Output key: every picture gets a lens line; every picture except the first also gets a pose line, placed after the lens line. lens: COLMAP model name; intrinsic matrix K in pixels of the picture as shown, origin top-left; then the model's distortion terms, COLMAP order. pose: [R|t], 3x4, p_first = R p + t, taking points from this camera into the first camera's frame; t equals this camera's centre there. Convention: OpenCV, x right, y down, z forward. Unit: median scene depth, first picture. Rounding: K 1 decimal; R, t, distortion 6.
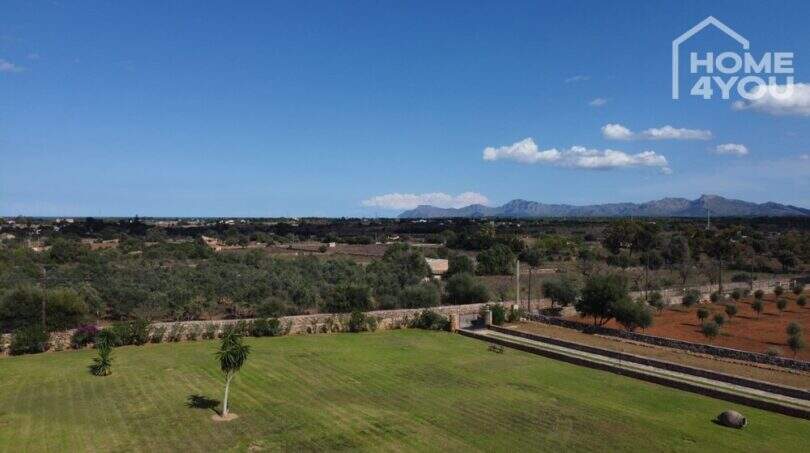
lens RADIAL K [[602.9, 0, 405.0], [0, 602.9, 226.5], [0, 0, 1]] dist [-0.003752, -0.005031]
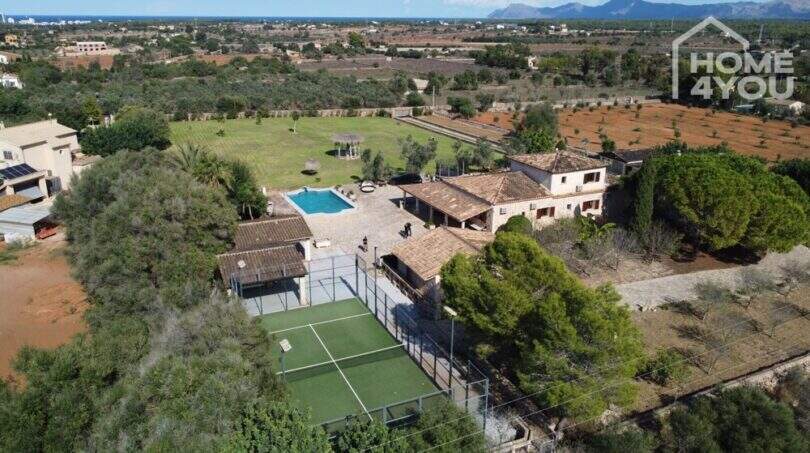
lens RADIAL K [[602.9, 0, 405.0], [0, 602.9, 226.5], [0, 0, 1]] dist [-0.003752, -0.005031]
pose [[0.990157, 0.049420, -0.130946, 0.464794], [-0.005827, 0.949331, 0.314224, -0.164799], [0.139840, -0.310369, 0.940274, -1.353599]]
